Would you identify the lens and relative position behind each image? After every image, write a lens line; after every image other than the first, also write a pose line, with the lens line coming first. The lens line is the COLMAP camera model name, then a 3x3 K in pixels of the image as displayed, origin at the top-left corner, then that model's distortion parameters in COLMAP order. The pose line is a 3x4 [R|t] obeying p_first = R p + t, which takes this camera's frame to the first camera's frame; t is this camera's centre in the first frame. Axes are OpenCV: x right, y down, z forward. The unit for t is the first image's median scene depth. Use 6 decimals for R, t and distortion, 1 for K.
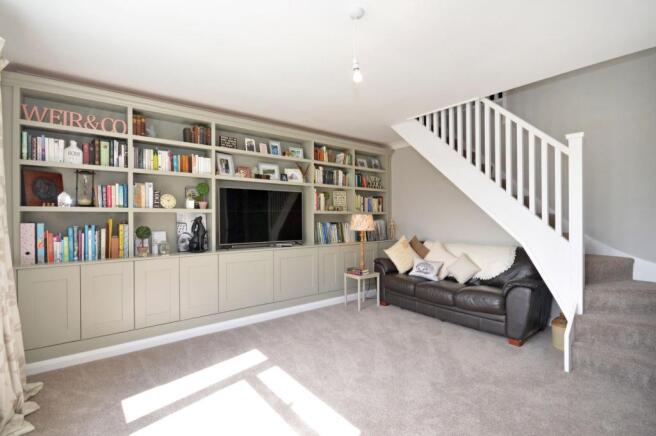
lens RADIAL K [[310.7, 0, 329.9], [0, 310.7, 210.5], [0, 0, 1]] dist [0.000314, 0.000044]
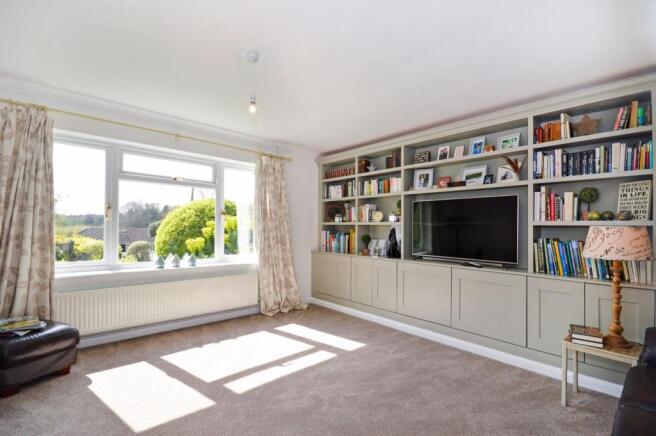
lens RADIAL K [[298.0, 0, 326.7], [0, 298.0, 223.6], [0, 0, 1]] dist [0.000639, 0.000043]
pose [[0.047384, -0.019284, -0.998691, 0.752746], [-0.001928, 0.999810, -0.019397, 0.025972], [0.998875, 0.002845, 0.047338, 0.727141]]
